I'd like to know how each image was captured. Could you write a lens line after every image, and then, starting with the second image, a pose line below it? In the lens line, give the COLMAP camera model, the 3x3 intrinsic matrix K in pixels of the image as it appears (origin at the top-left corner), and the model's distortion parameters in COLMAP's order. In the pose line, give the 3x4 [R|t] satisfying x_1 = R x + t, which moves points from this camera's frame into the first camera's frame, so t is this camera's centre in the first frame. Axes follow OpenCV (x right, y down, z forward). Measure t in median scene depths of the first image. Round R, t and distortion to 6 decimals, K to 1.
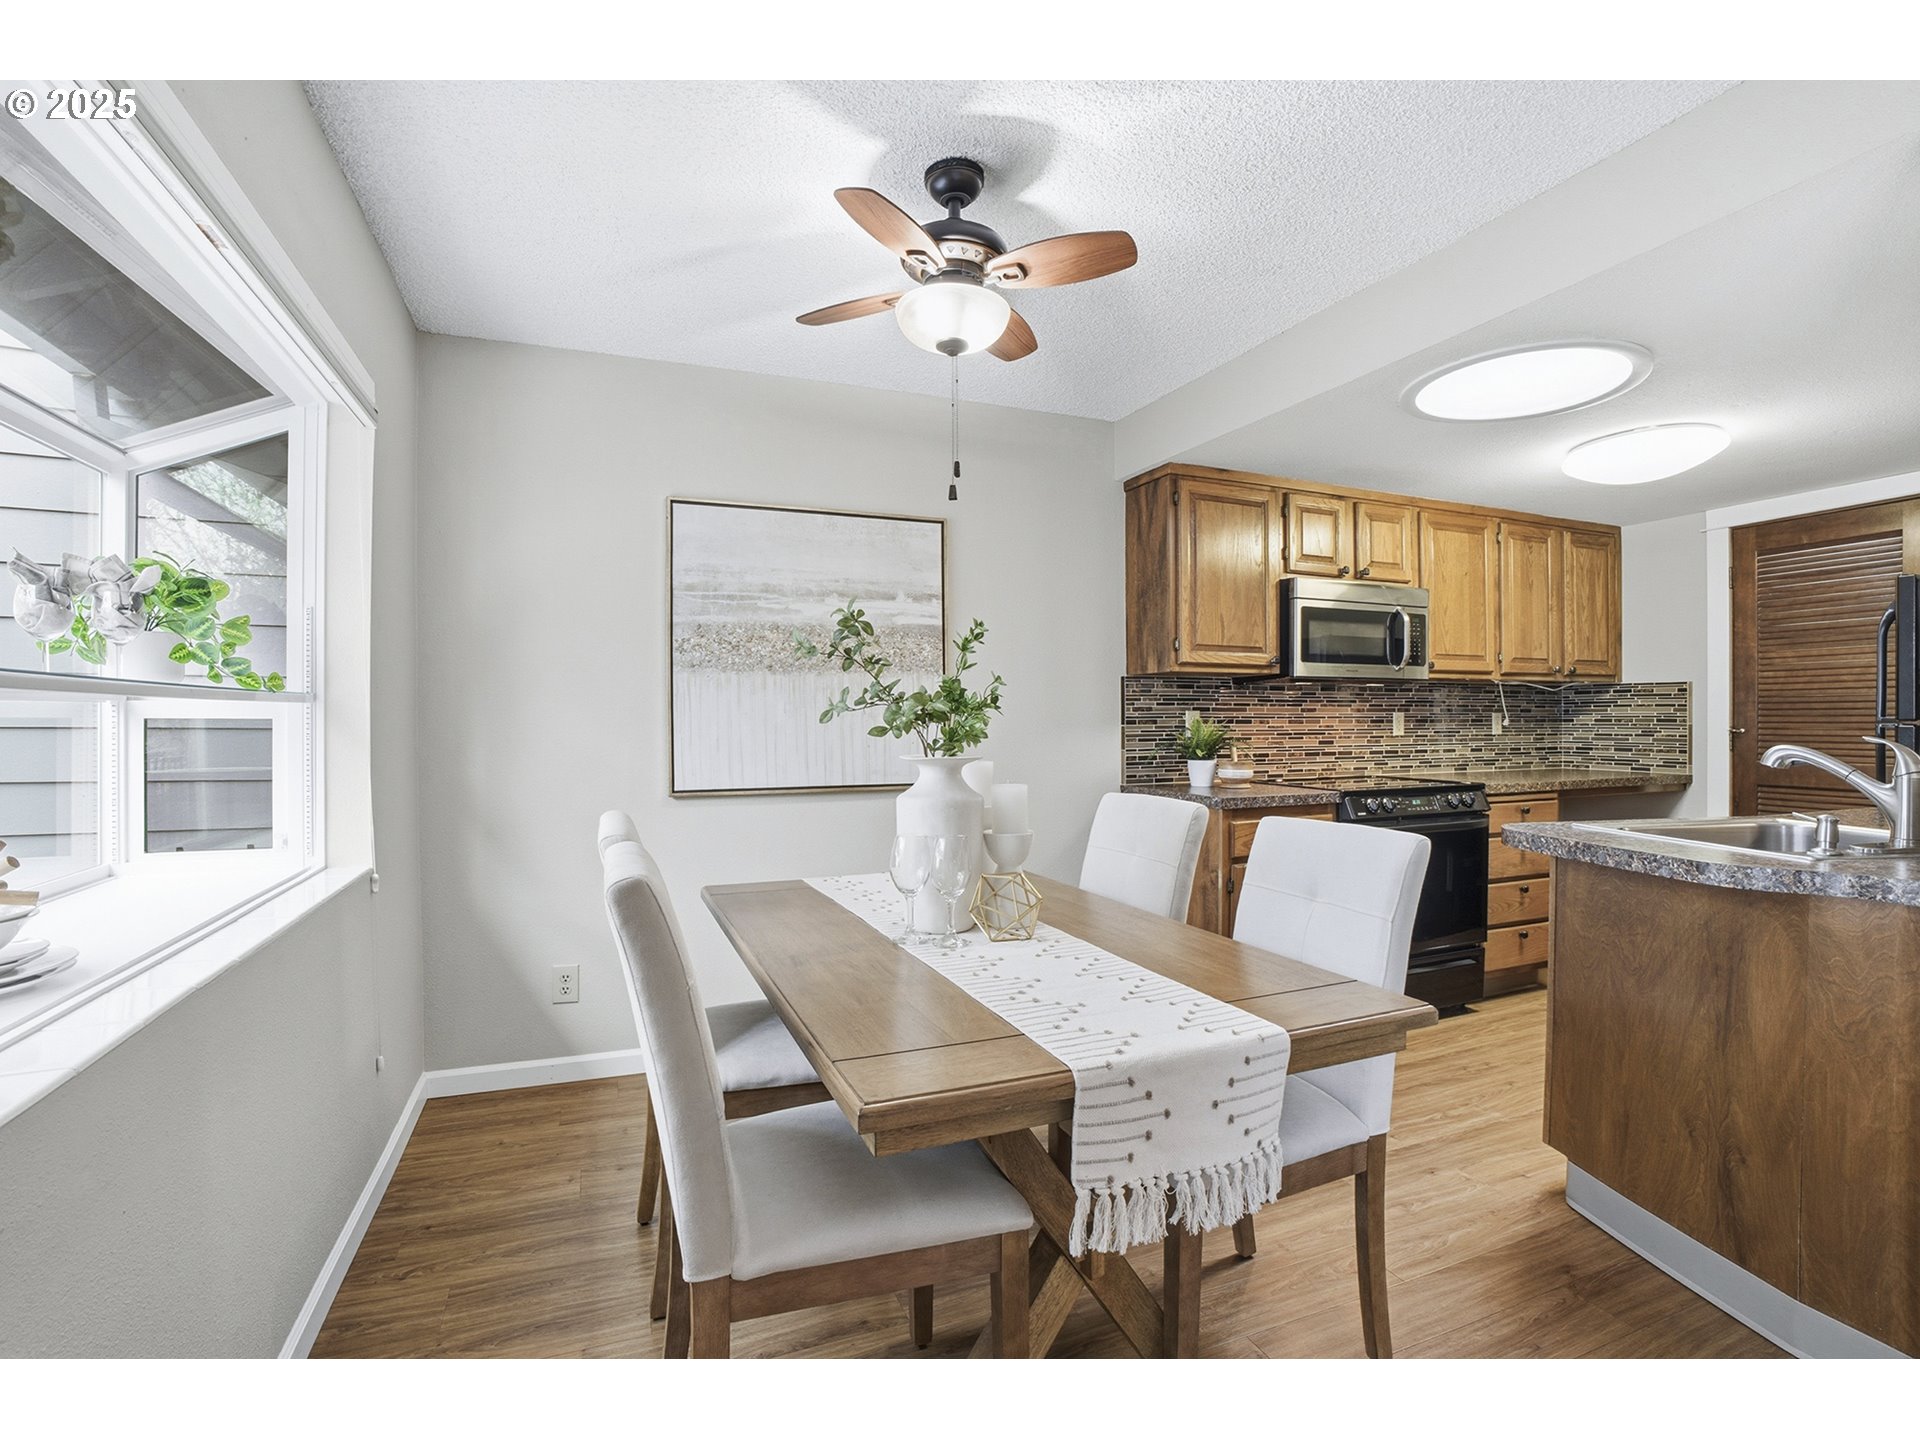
lens RADIAL K [[895.8, 0, 959.4], [0, 895.8, 712.0], [0, 0, 1]] dist [-0.068303, 0.024358]
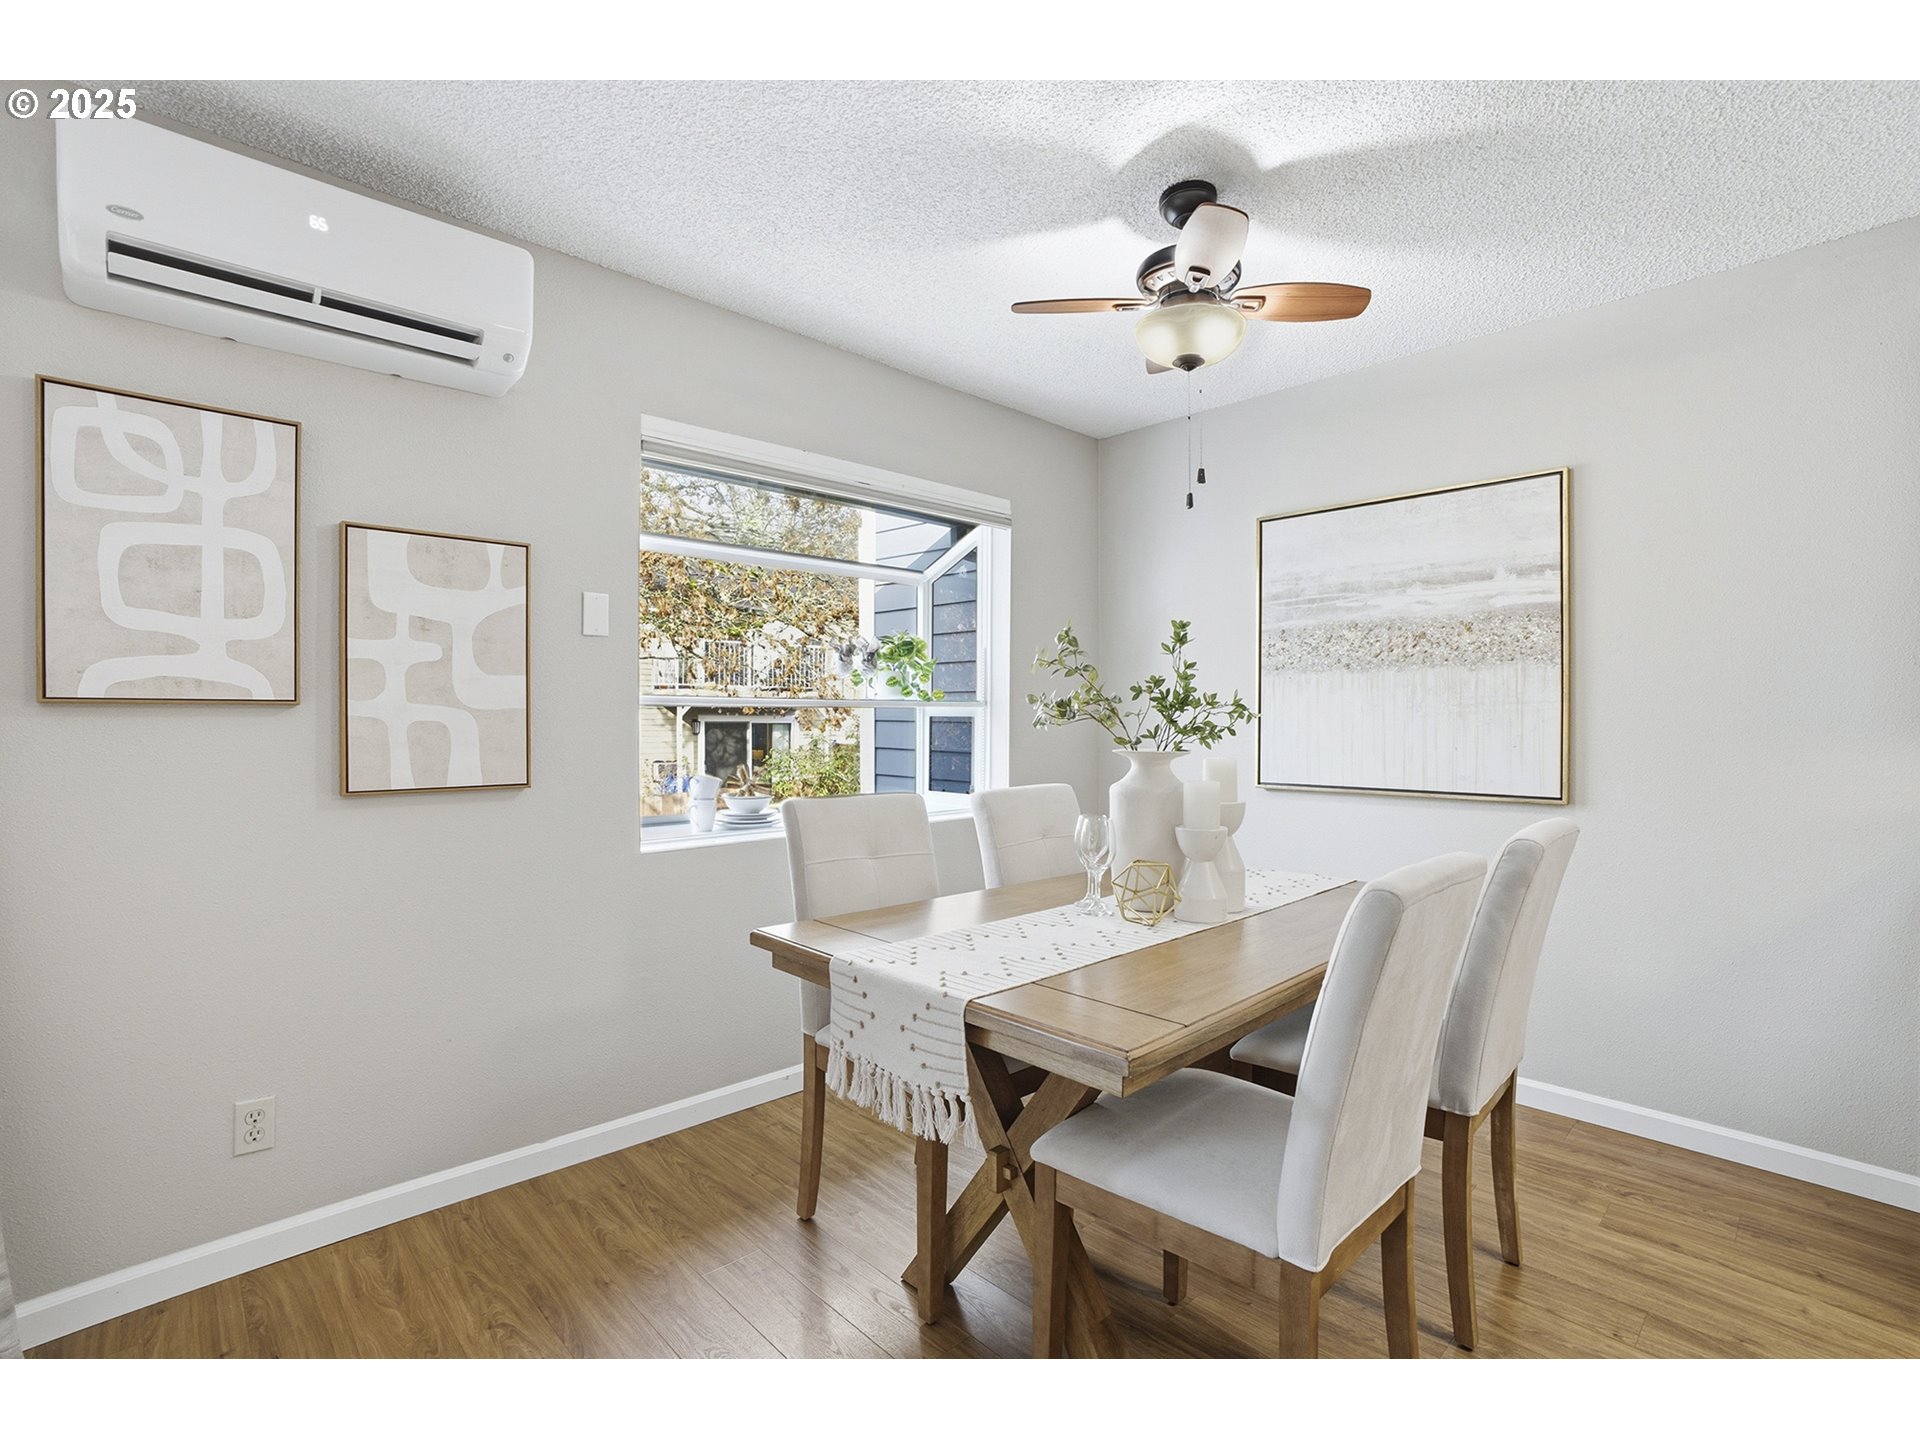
lens RADIAL K [[895.8, 0, 959.4], [0, 895.8, 712.0], [0, 0, 1]] dist [-0.068303, 0.024358]
pose [[0.369590, -0.004667, -0.929183, 0.518285], [0.004144, 0.999986, -0.003375, 0.002944], [0.929186, -0.002603, 0.369604, 0.216172]]
